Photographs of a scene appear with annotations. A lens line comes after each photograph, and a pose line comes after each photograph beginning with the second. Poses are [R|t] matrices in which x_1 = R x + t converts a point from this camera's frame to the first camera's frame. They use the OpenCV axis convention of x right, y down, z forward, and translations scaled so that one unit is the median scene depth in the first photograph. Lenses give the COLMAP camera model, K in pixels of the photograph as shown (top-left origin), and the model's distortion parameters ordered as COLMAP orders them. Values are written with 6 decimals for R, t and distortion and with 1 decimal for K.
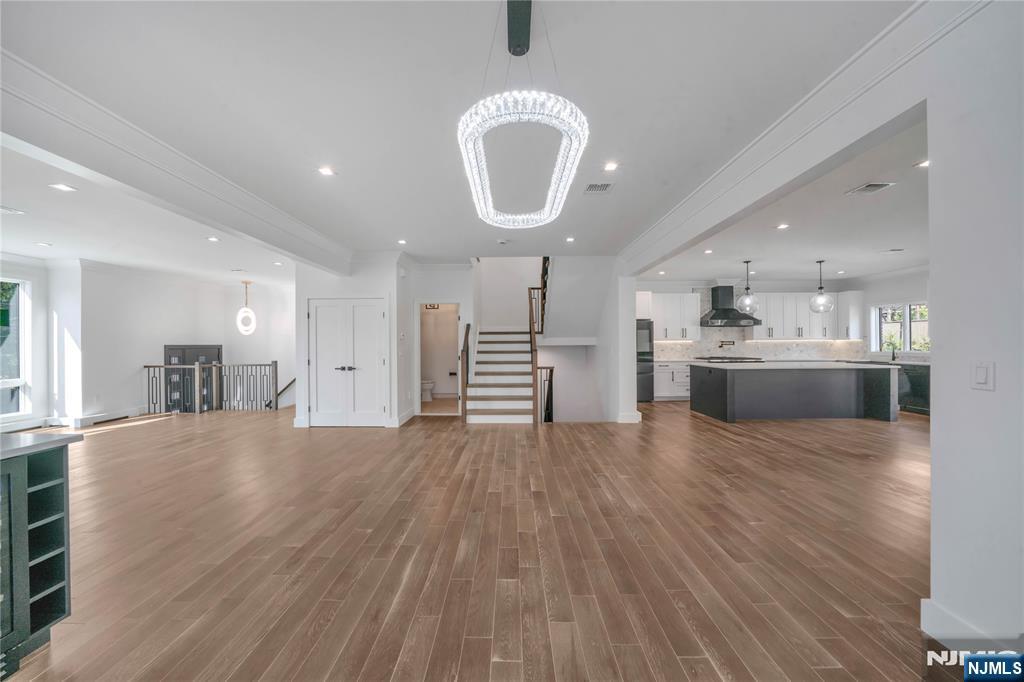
lens RADIAL K [[371.3, 0, 496.6], [0, 371.3, 344.6], [0, 0, 1]] dist [-0.020199, 0.000741]
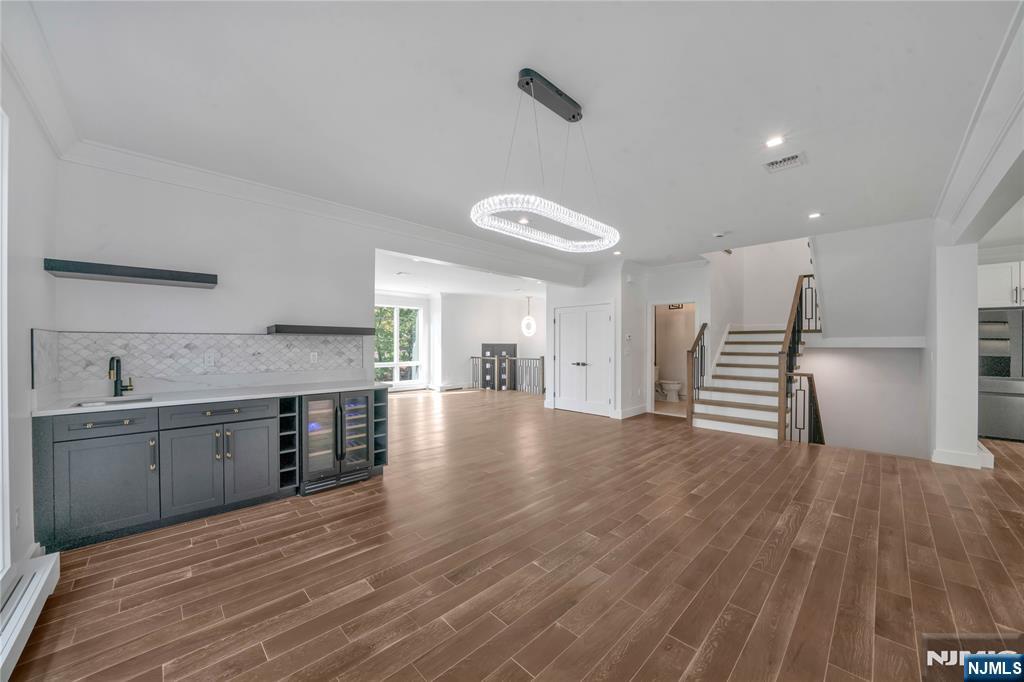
lens RADIAL K [[363.6, 0, 498.2], [0, 363.6, 345.7], [0, 0, 1]] dist [-0.015863, 0.000285]
pose [[0.712526, 0.010567, -0.701567, 0.204335], [-0.008802, 0.999943, 0.006121, -0.000102], [0.701591, 0.001814, 0.712578, -0.026301]]
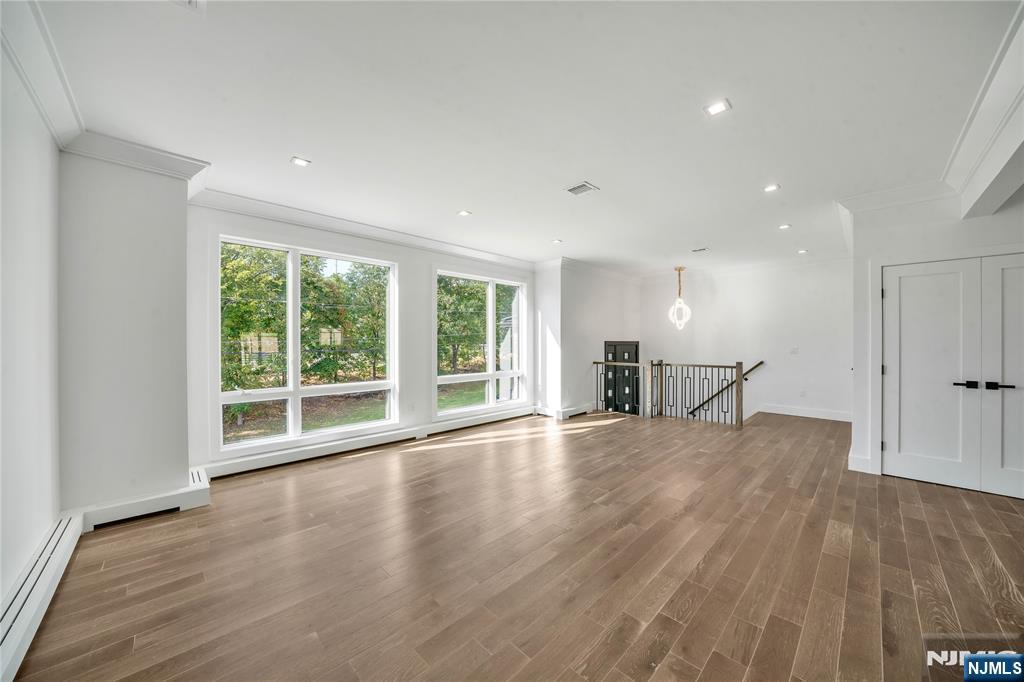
lens RADIAL K [[363.6, 0, 485.8], [0, 363.6, 348.4], [0, 0, 1]] dist [-0.015863, 0.000285]
pose [[0.704048, 0.017475, -0.709938, -0.469525], [-0.006323, 0.999812, 0.018340, 0.004903], [0.710125, -0.008423, 0.704026, 0.093572]]
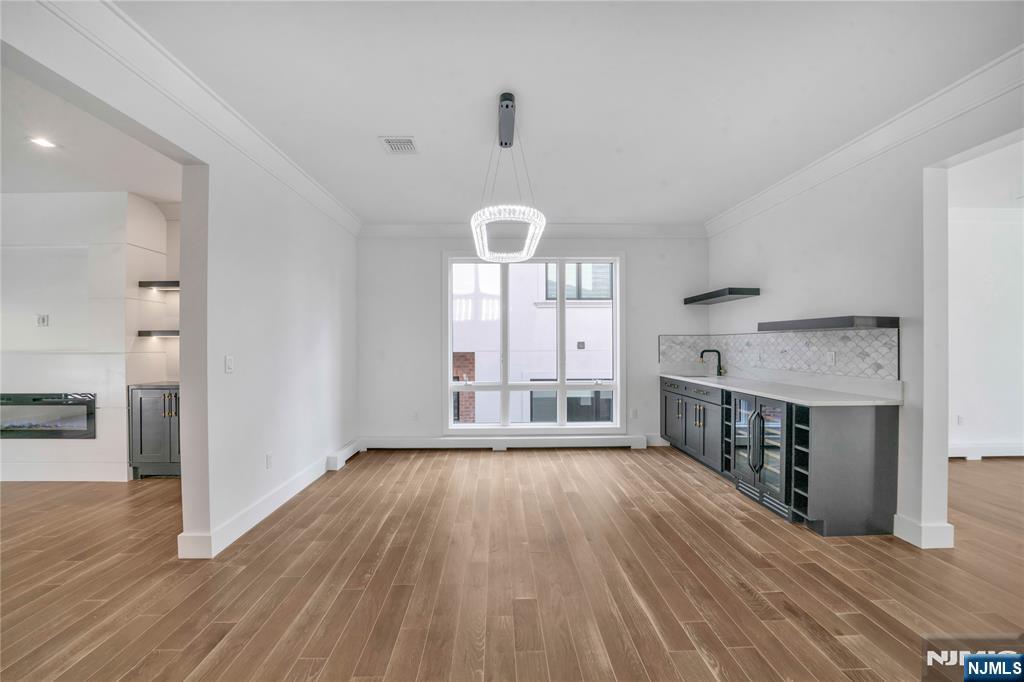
lens RADIAL K [[393.2, 0, 492.6], [0, 393.2, 346.0], [0, 0, 1]] dist [-0.004491, 0.000208]
pose [[-0.999447, 0.012001, -0.031009, 0.041998], [0.011668, 0.999873, 0.010892, -0.001114], [0.031135, 0.010524, -0.999460, 0.619194]]
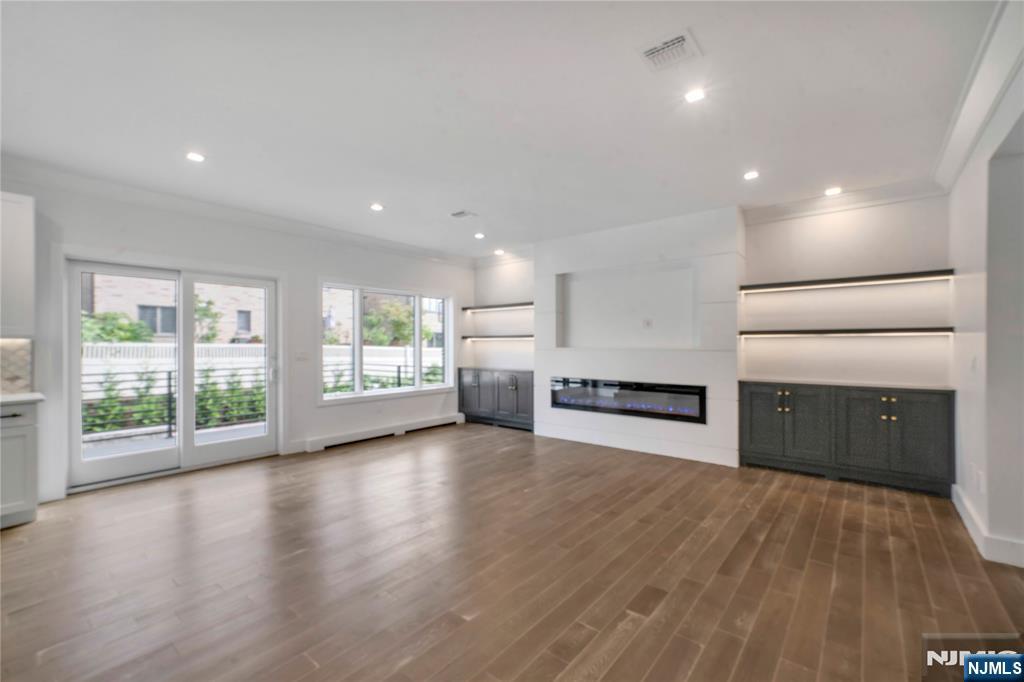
lens RADIAL K [[438.7, 0, 498.9], [0, 438.7, 347.9], [0, 0, 1]] dist [-0.003254, -0.001158]
pose [[-0.783965, 0.002874, 0.620798, 0.410159], [0.007806, 0.999956, 0.005228, -0.002728], [-0.620755, 0.008945, -0.783953, 0.824727]]
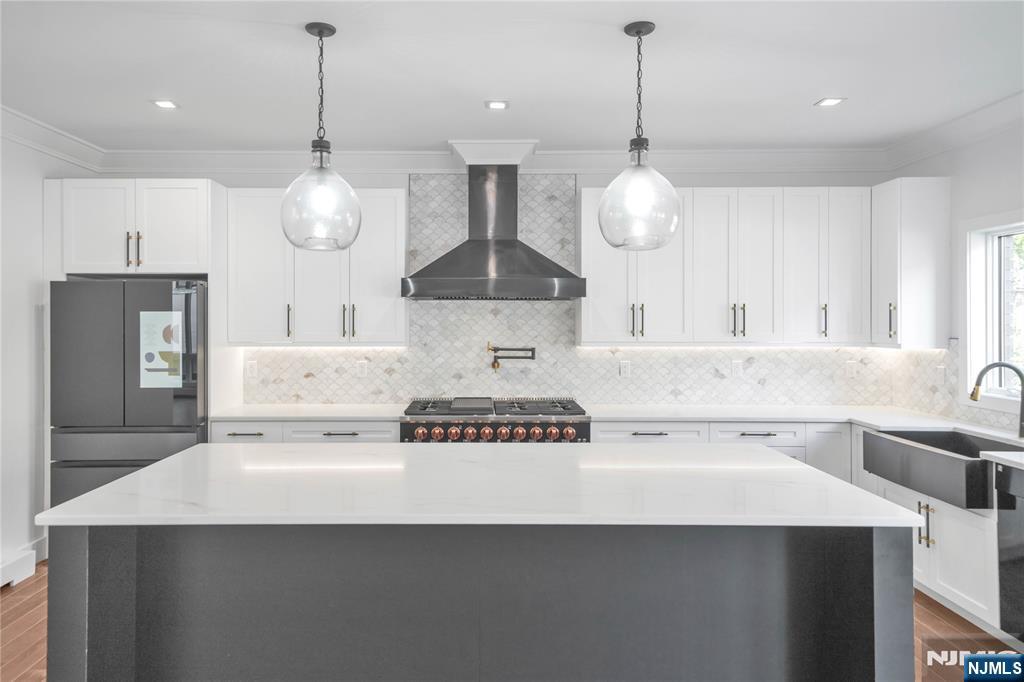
lens RADIAL K [[704.5, 0, 468.1], [0, 704.5, 307.8], [0, 0, 1]] dist [0.037894, -0.000657]
pose [[0.999922, 0.006104, 0.010880, 0.730961], [-0.005894, 0.999798, -0.019236, -0.038463], [-0.010996, 0.019170, 0.999756, 0.516540]]
